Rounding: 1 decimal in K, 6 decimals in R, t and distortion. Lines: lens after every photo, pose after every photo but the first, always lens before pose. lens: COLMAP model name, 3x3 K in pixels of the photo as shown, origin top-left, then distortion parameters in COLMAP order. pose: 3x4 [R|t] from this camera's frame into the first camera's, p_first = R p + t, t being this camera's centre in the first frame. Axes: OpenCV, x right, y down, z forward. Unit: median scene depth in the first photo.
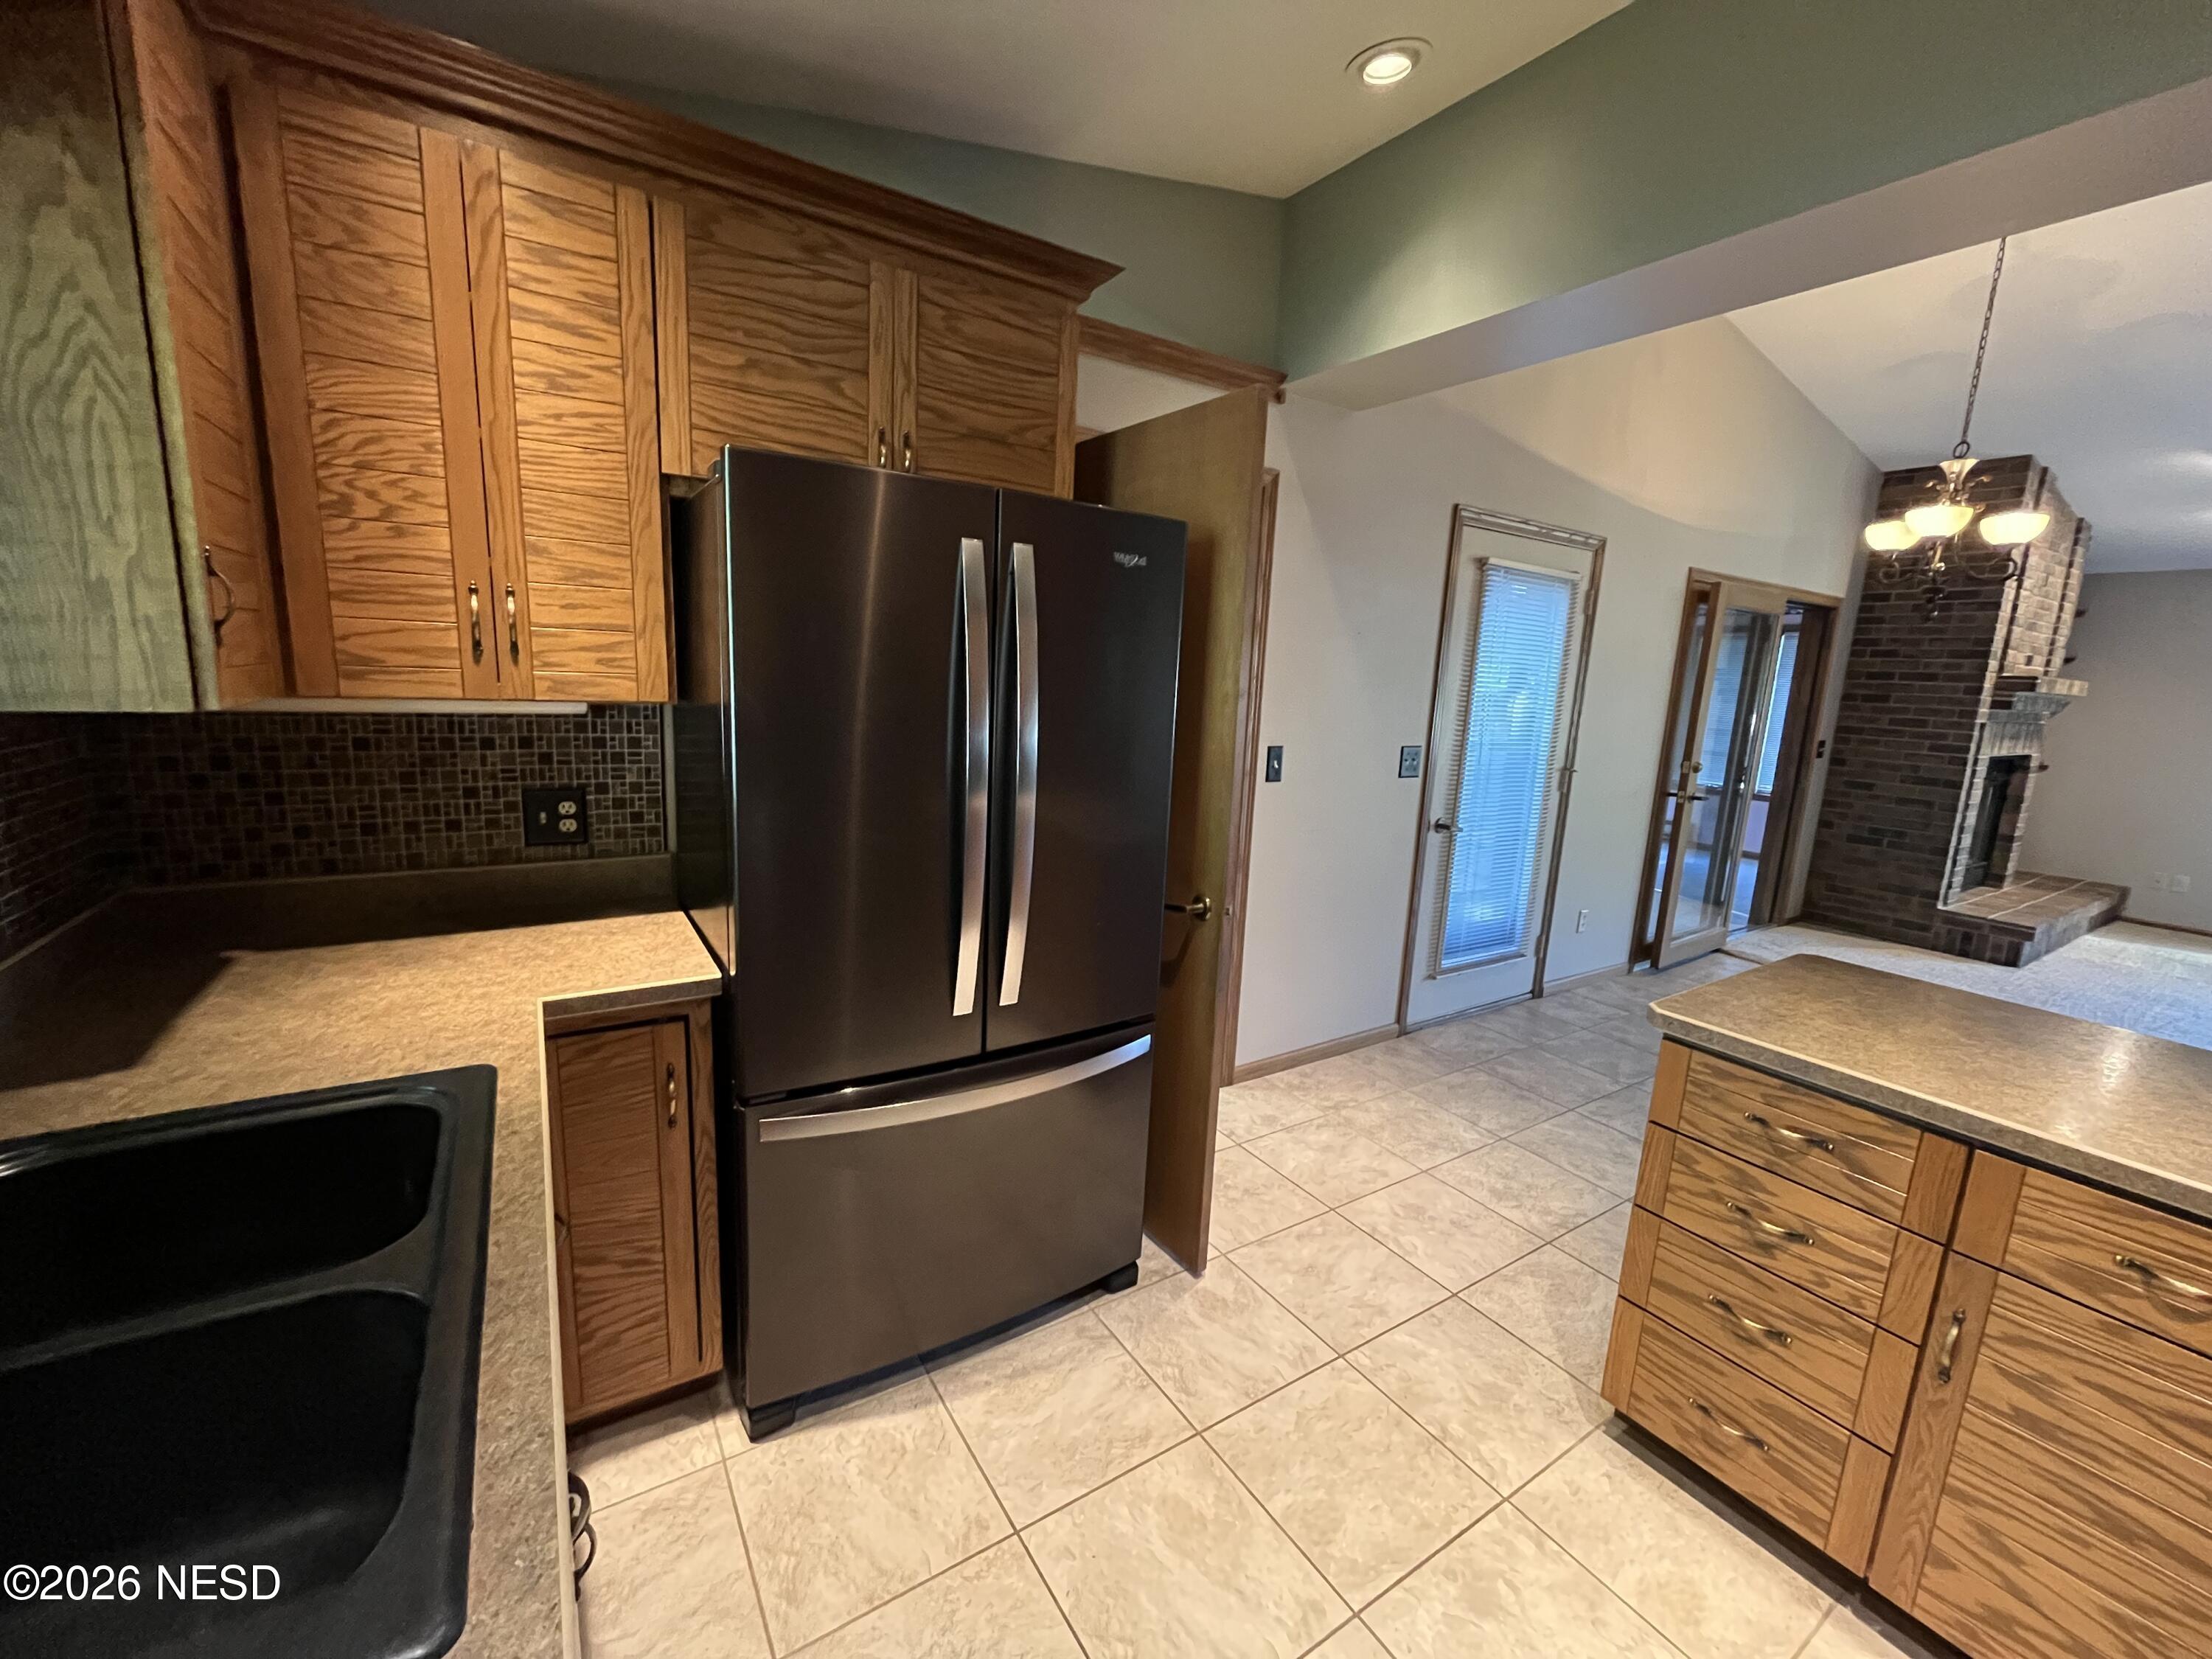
lens RADIAL K [[892.7, 0, 1104.6], [0, 892.7, 831.7], [0, 0, 1]] dist [-0.002363, 0.000509]
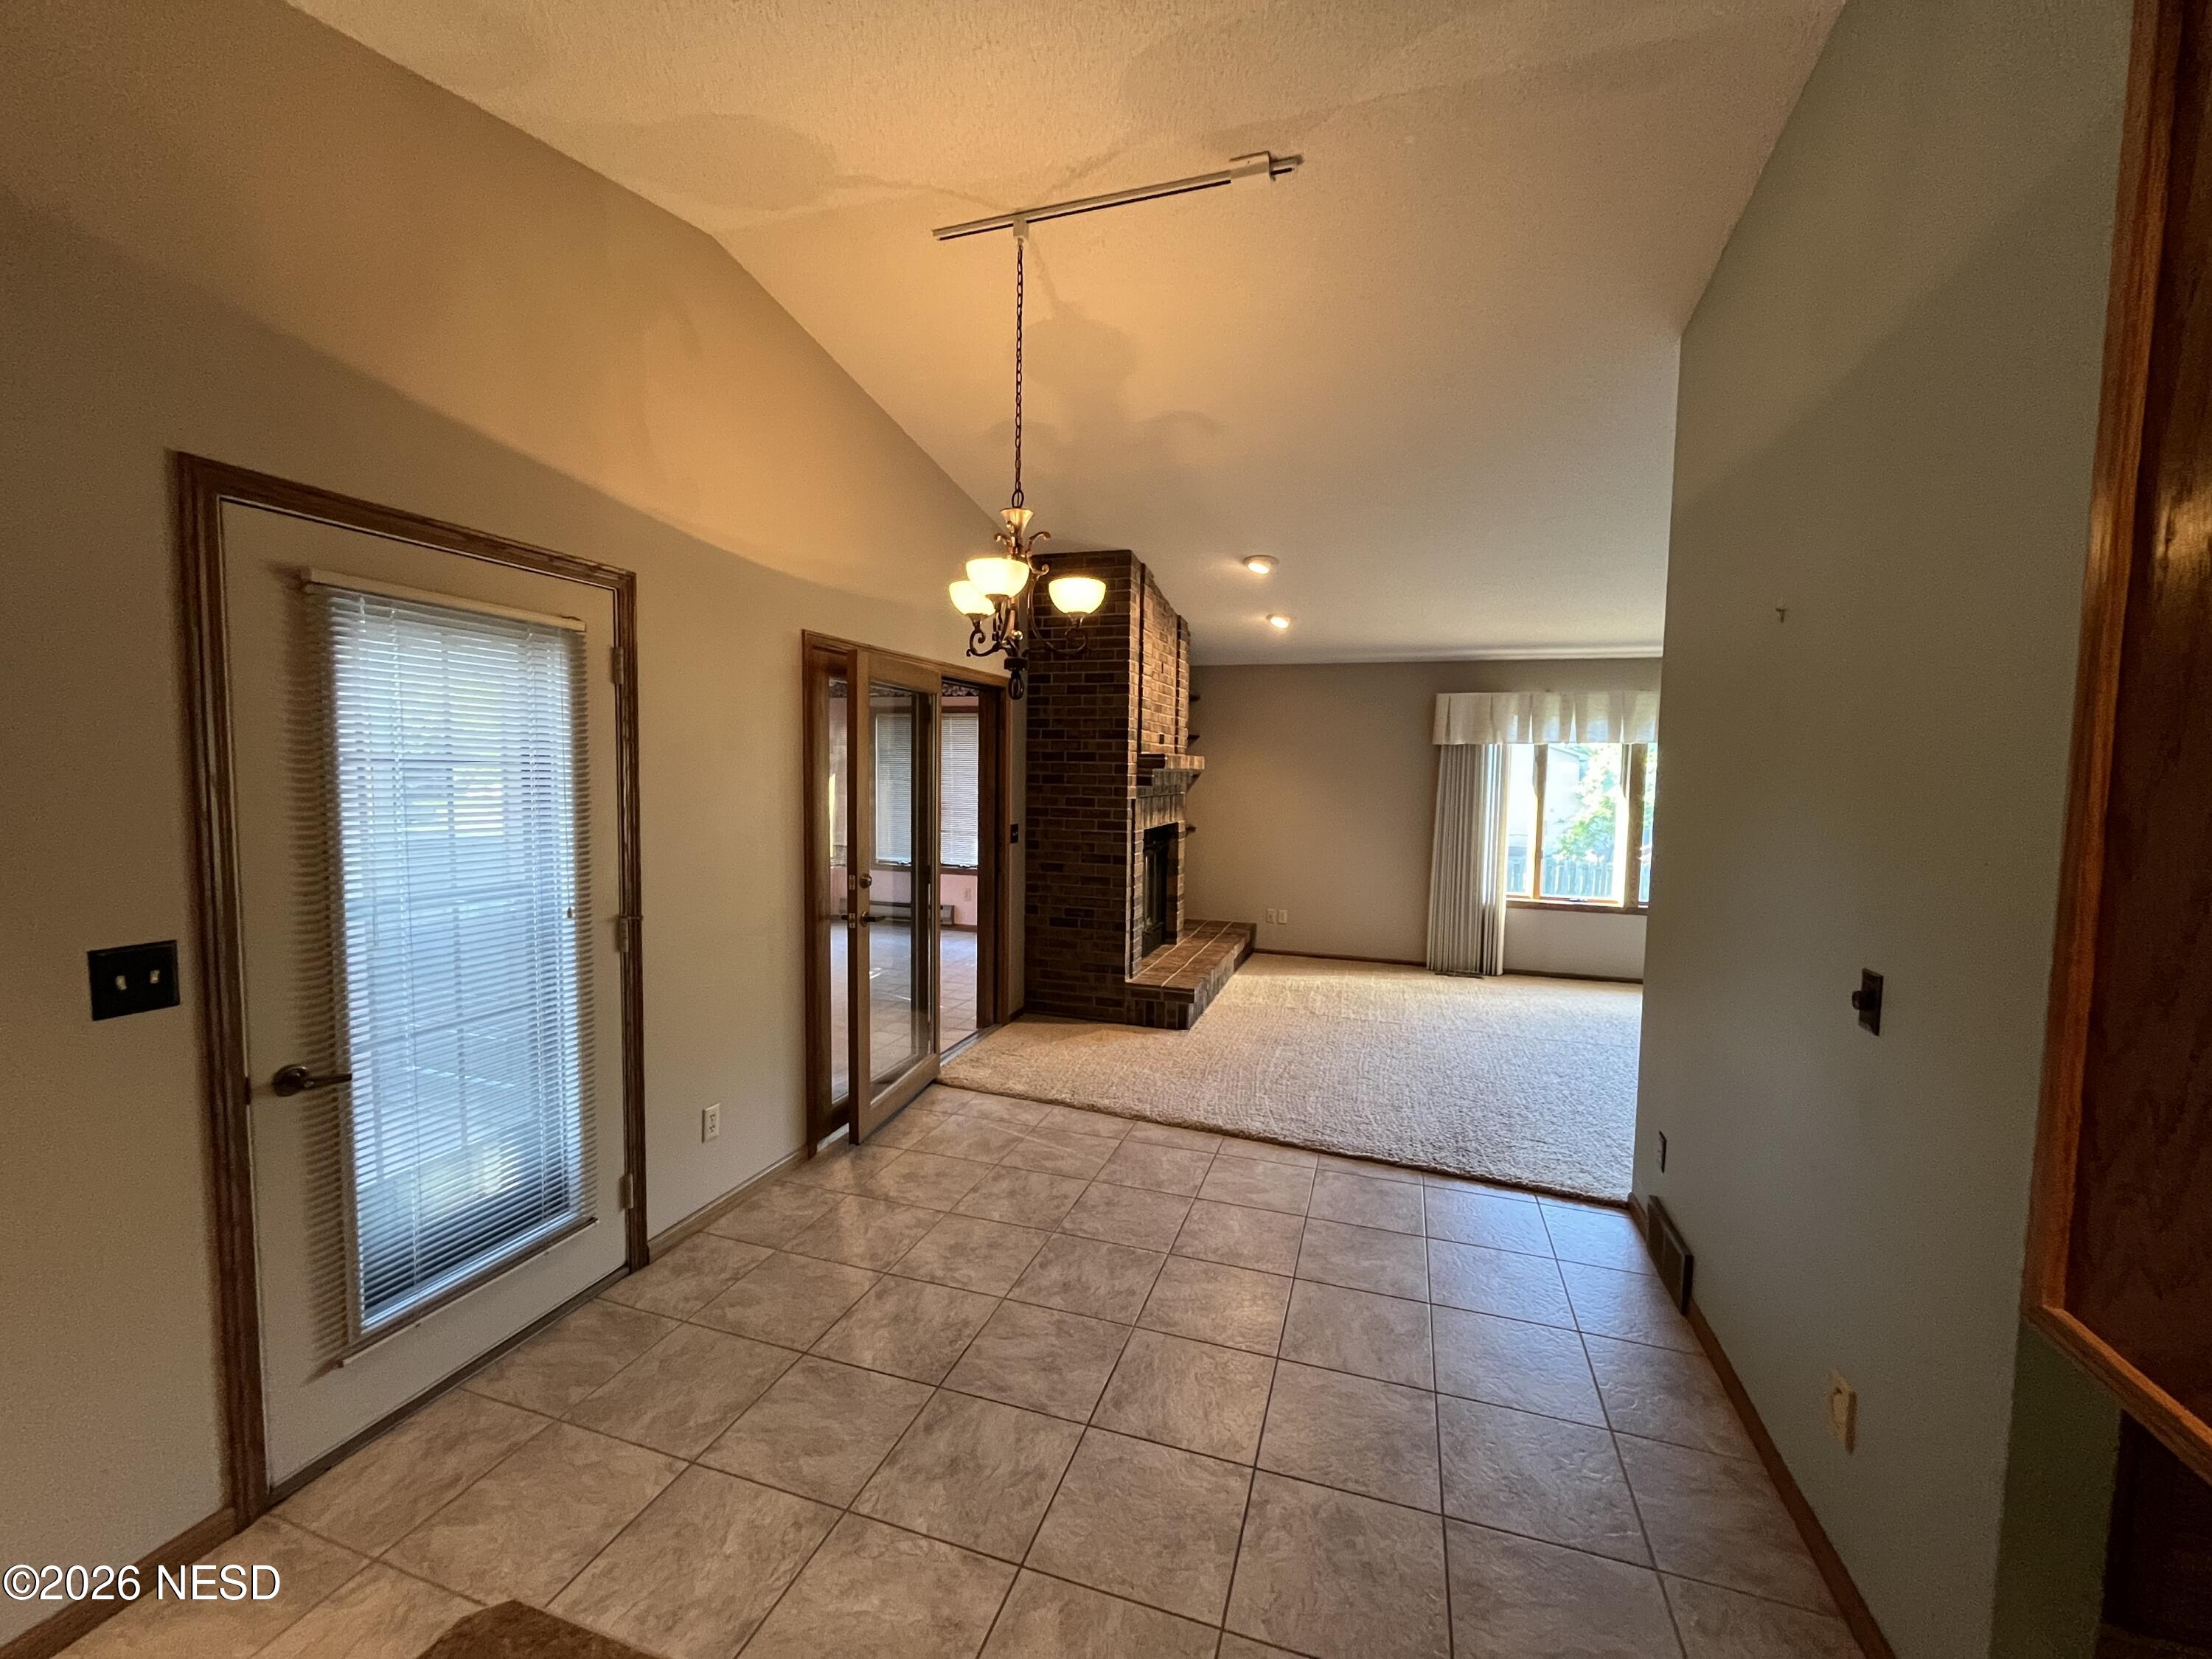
lens RADIAL K [[892.7, 0, 1104.6], [0, 892.7, 835.0], [0, 0, 1]] dist [-0.002363, 0.000509]
pose [[0.777250, -0.080171, 0.624063, 0.298737], [0.132265, 0.990505, -0.037486, -0.044952], [-0.615133, 0.111678, 0.780474, 0.205781]]
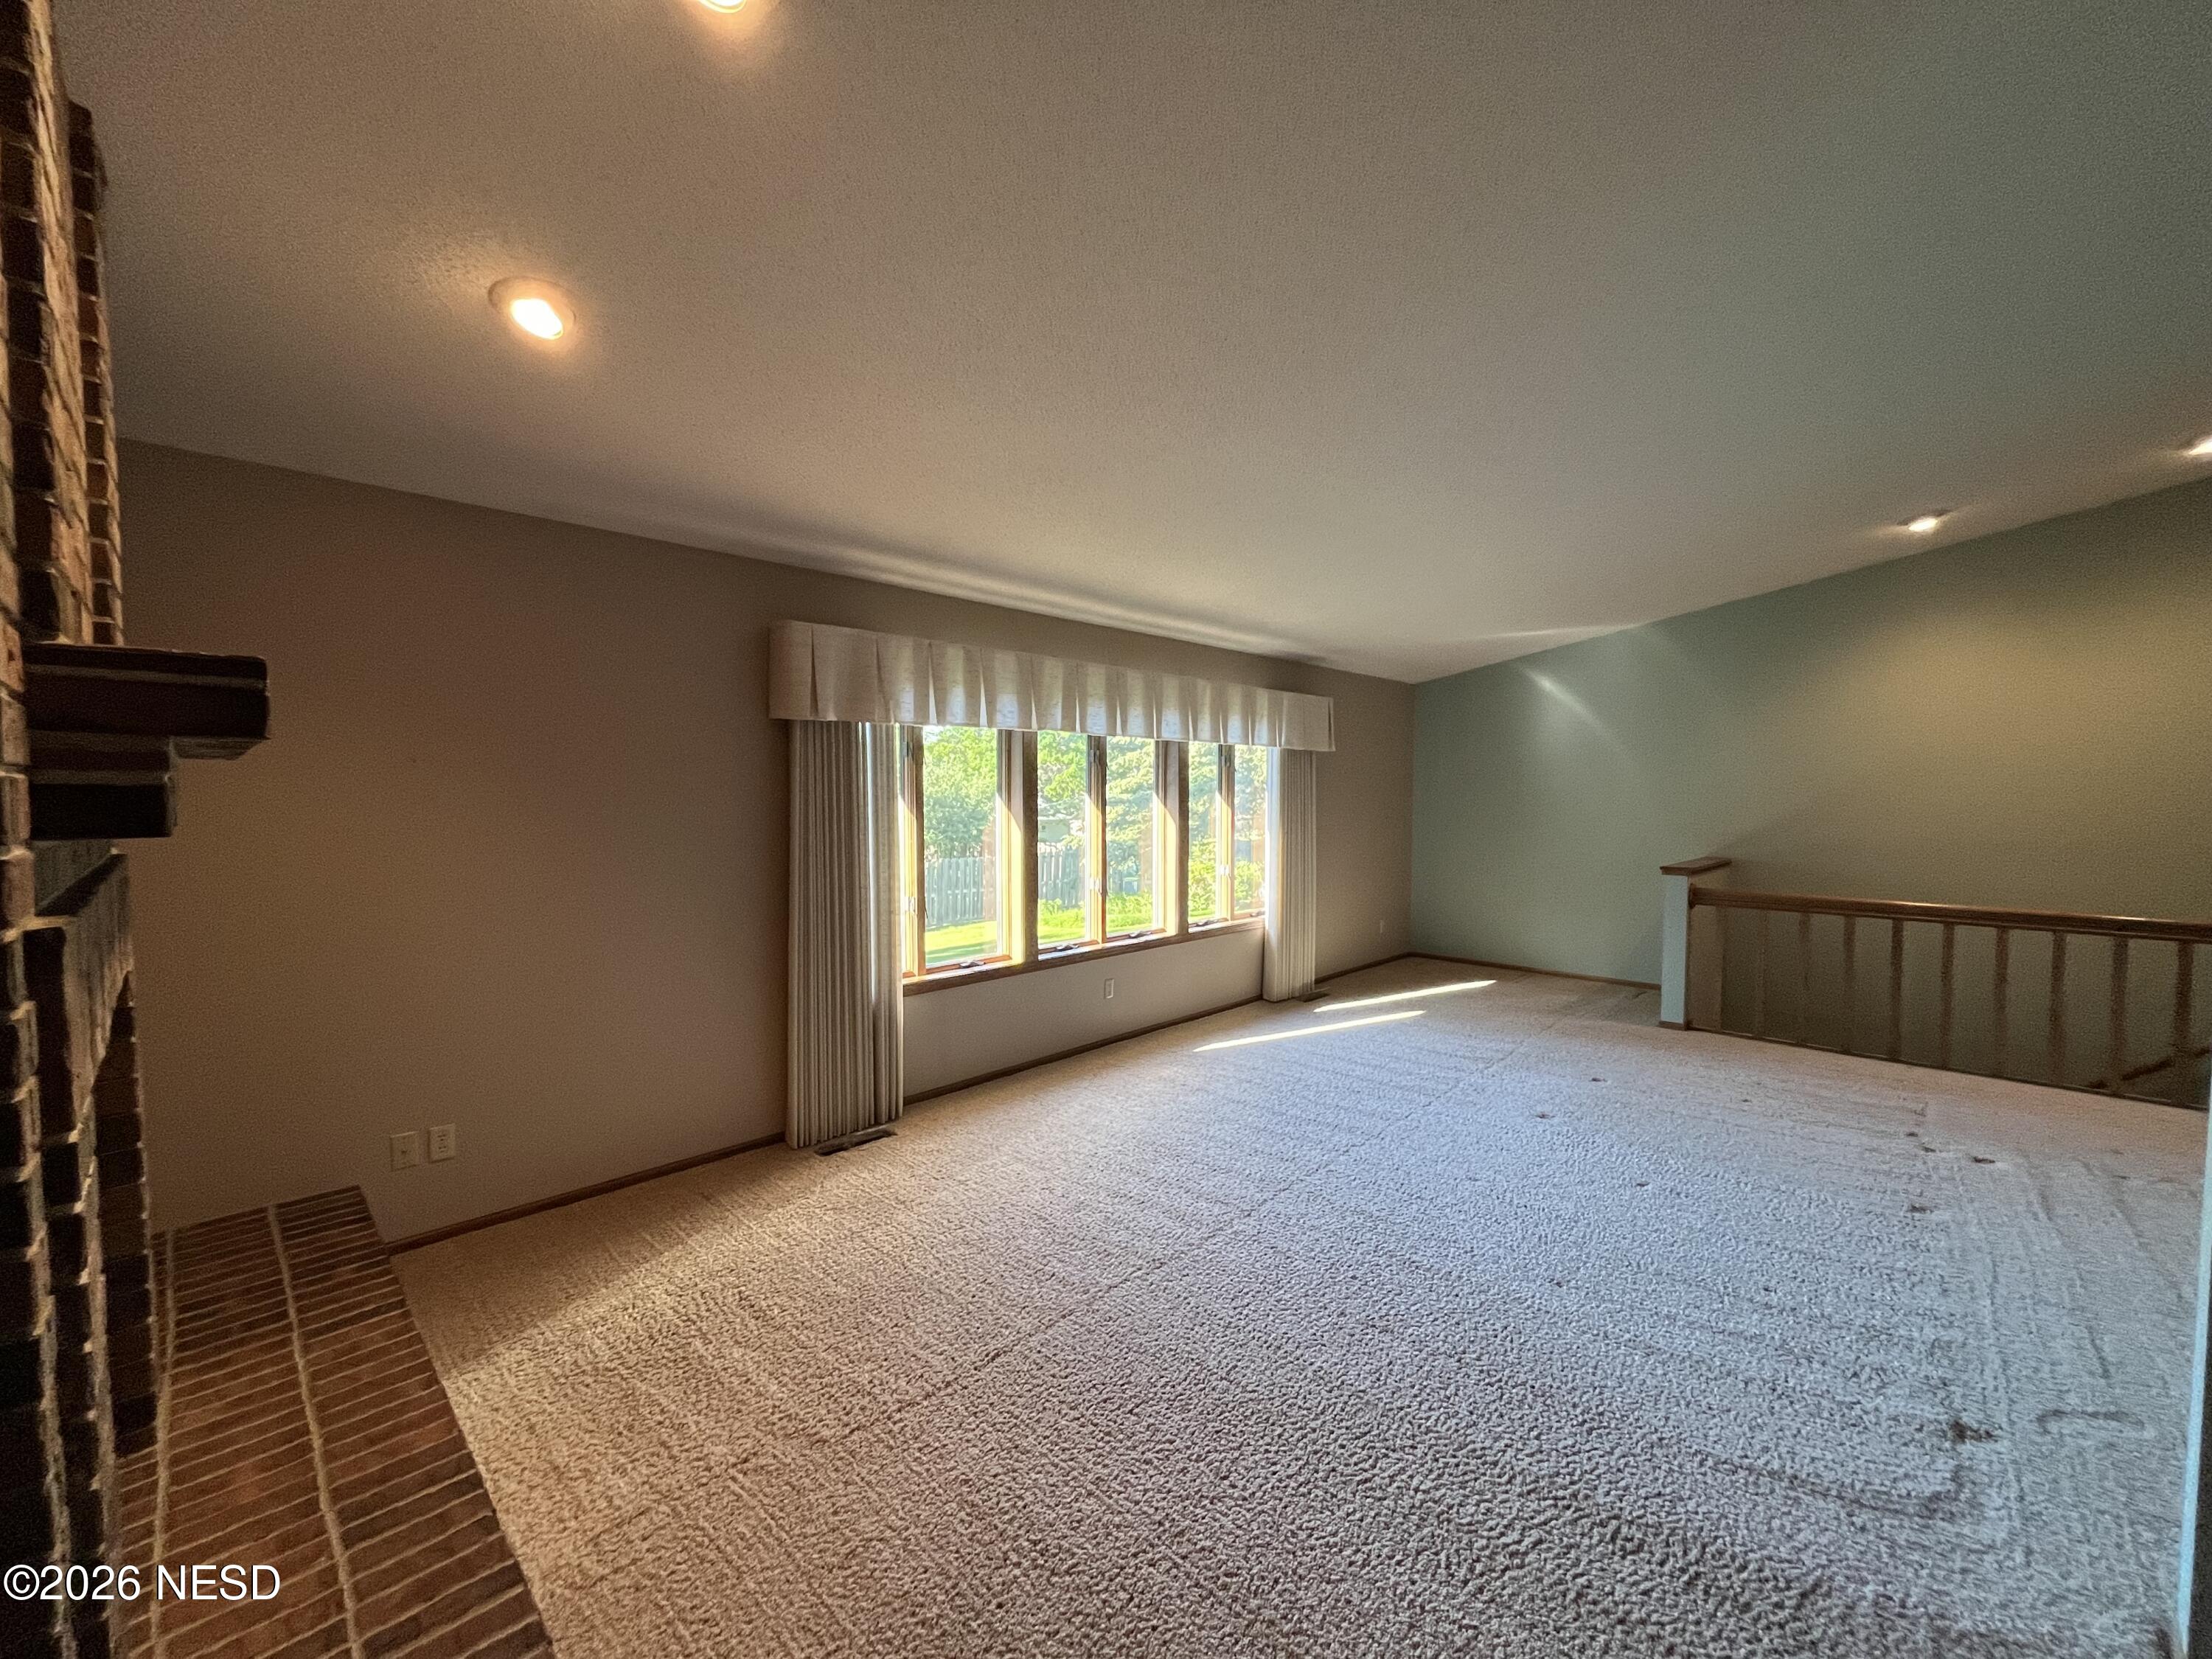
lens RADIAL K [[892.7, 0, 1114.9], [0, 892.7, 833.1], [0, 0, 1]] dist [-0.002363, 0.000509]
pose [[-0.225736, -0.097440, 0.969303, 0.774099], [0.161088, 0.977555, 0.135785, -0.127404], [-0.960778, 0.186795, -0.204972, 0.823653]]
